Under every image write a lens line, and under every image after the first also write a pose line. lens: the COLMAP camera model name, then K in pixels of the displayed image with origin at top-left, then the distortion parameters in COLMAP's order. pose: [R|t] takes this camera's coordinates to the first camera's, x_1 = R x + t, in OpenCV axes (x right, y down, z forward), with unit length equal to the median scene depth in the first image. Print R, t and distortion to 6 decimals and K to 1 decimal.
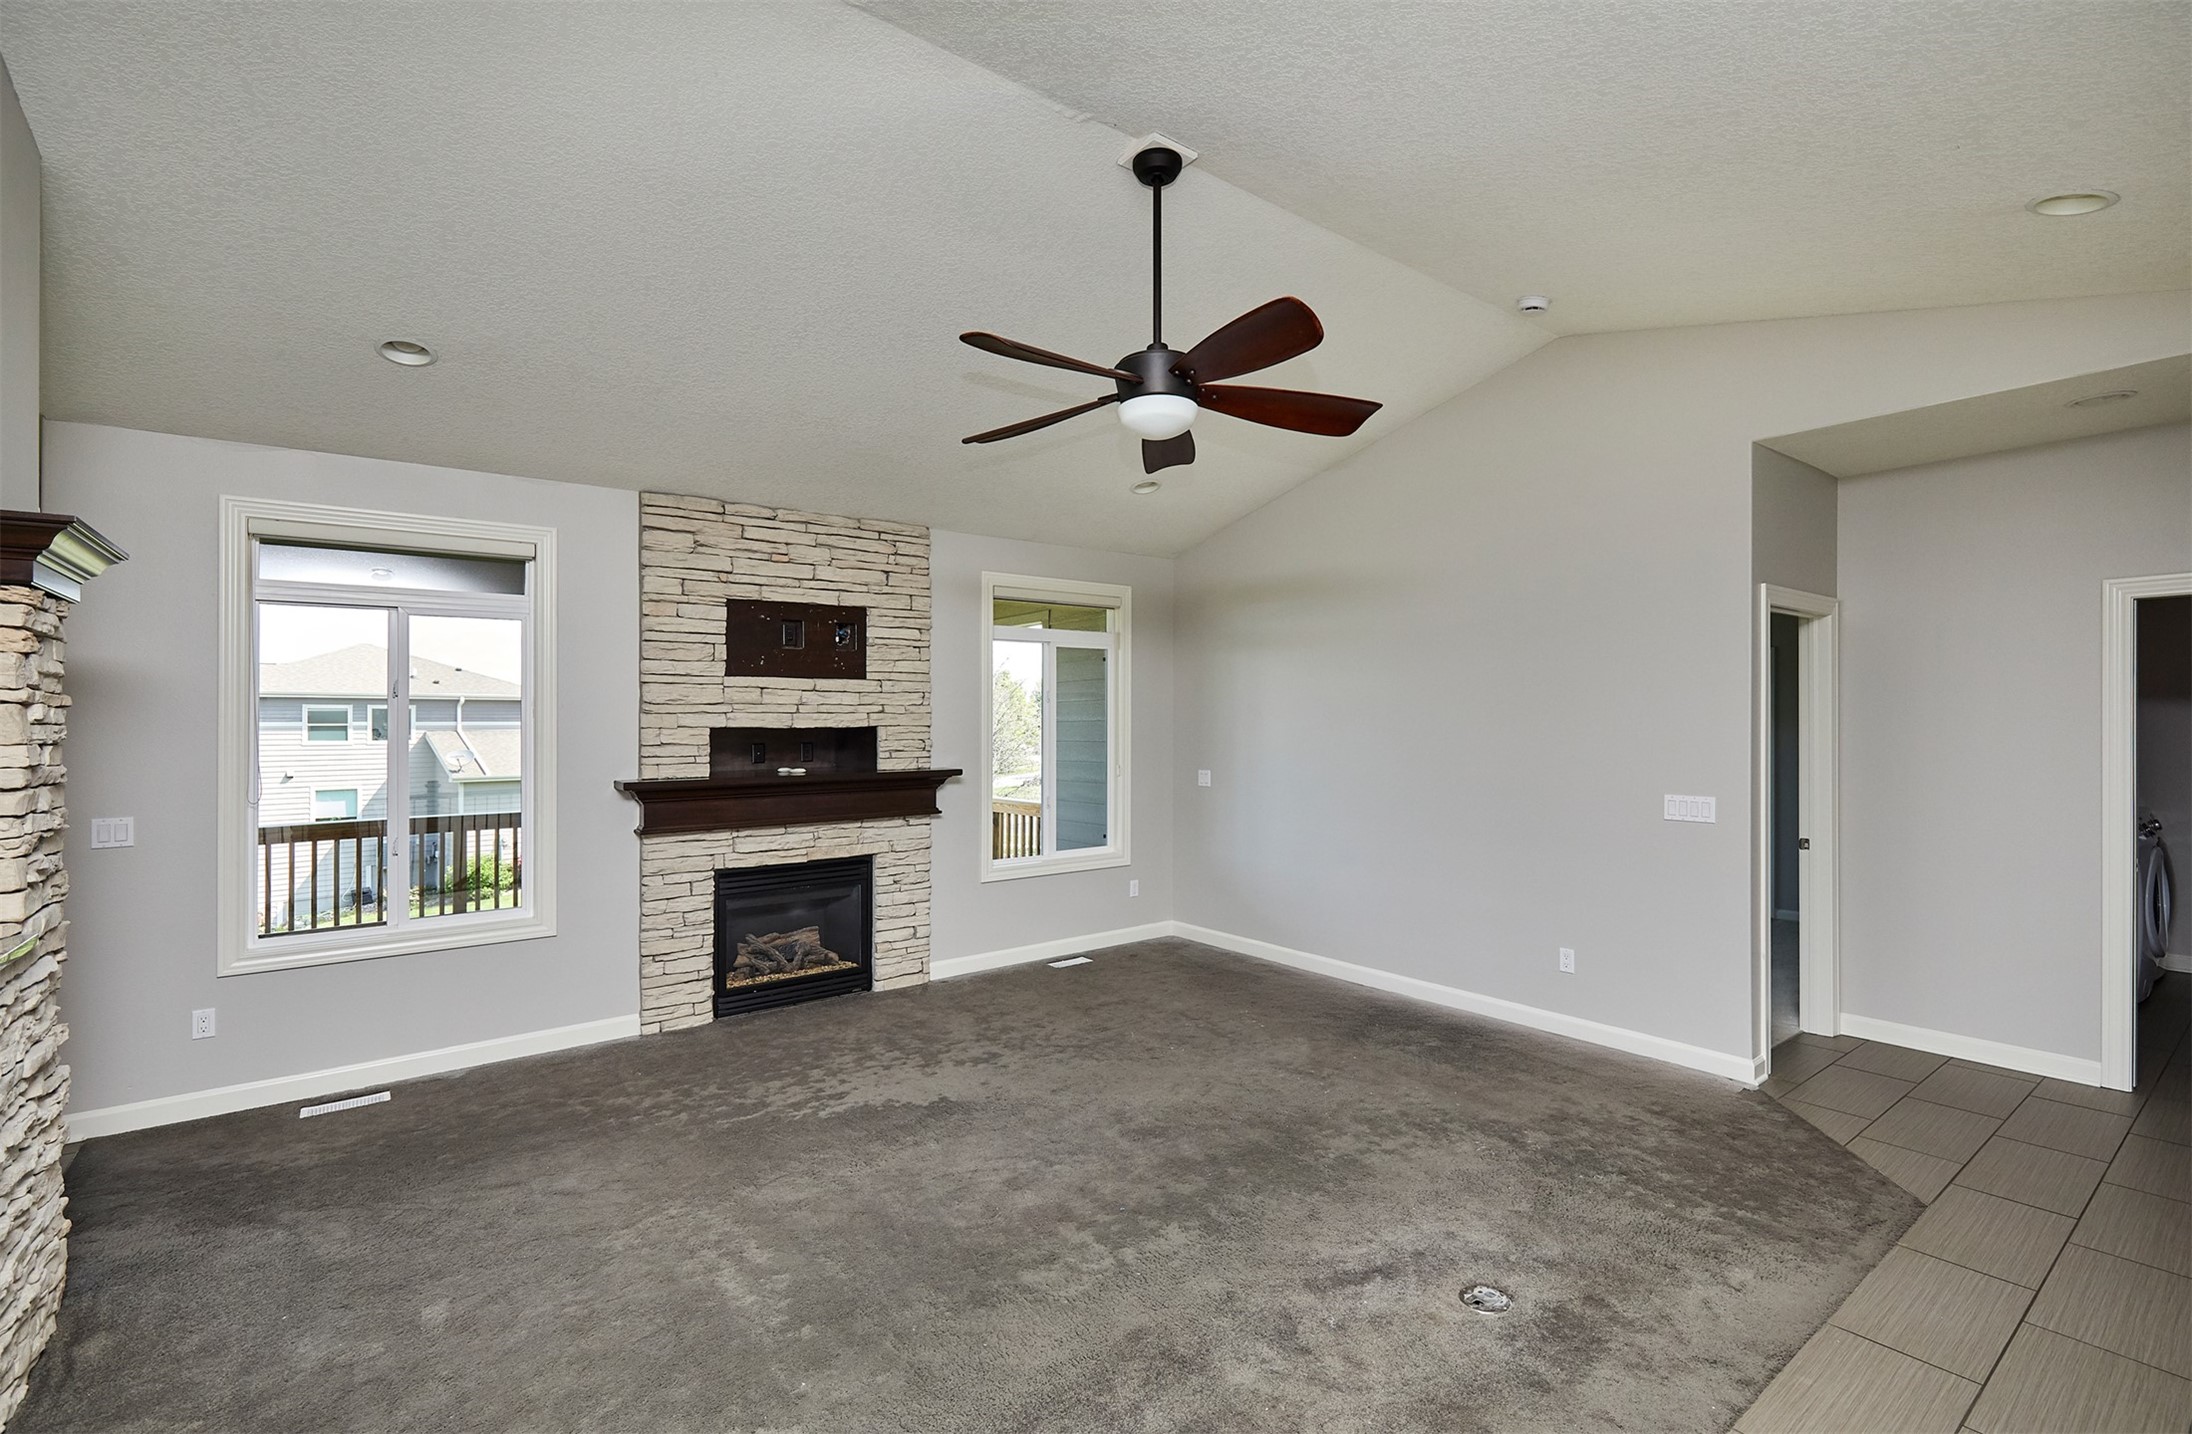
lens RADIAL K [[967.2, 0, 1109.5], [0, 967.2, 713.7], [0, 0, 1]] dist [0.000199, 0.000034]
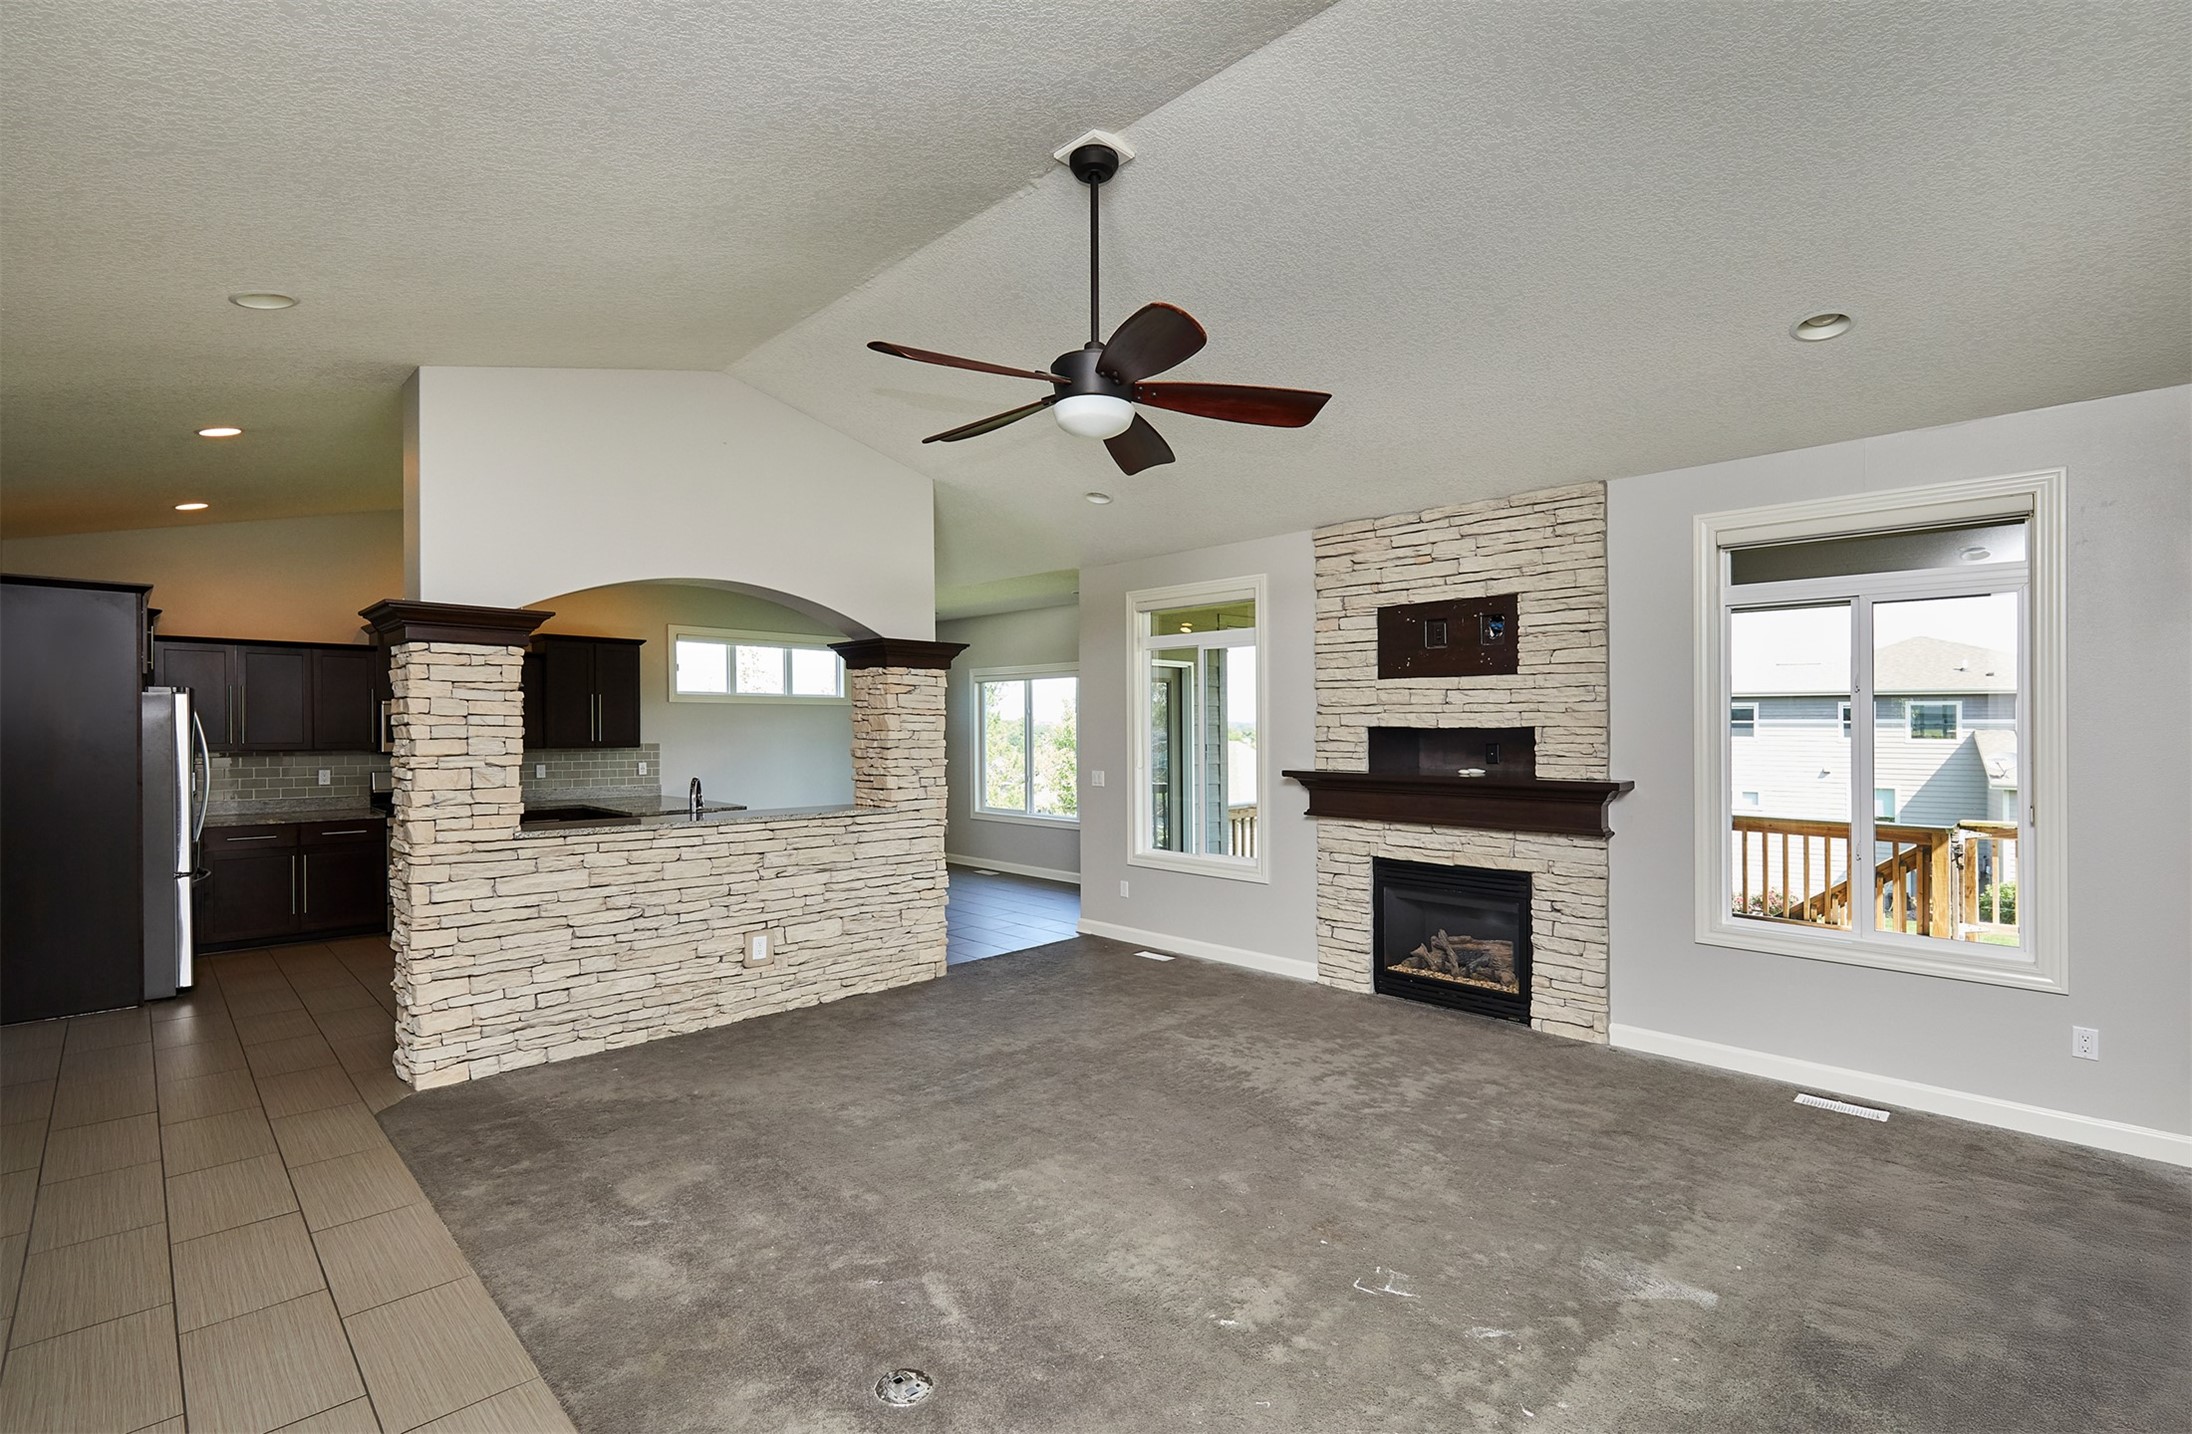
lens RADIAL K [[1023.4, 0, 1096.0], [0, 1023.4, 717.0], [0, 0, 1]] dist [0.002084, 0.000323]
pose [[0.105658, -0.001928, -0.994401, 0.664827], [0.008893, 0.999960, -0.000993, 0.001539], [0.994363, -0.008738, 0.105671, 0.529321]]
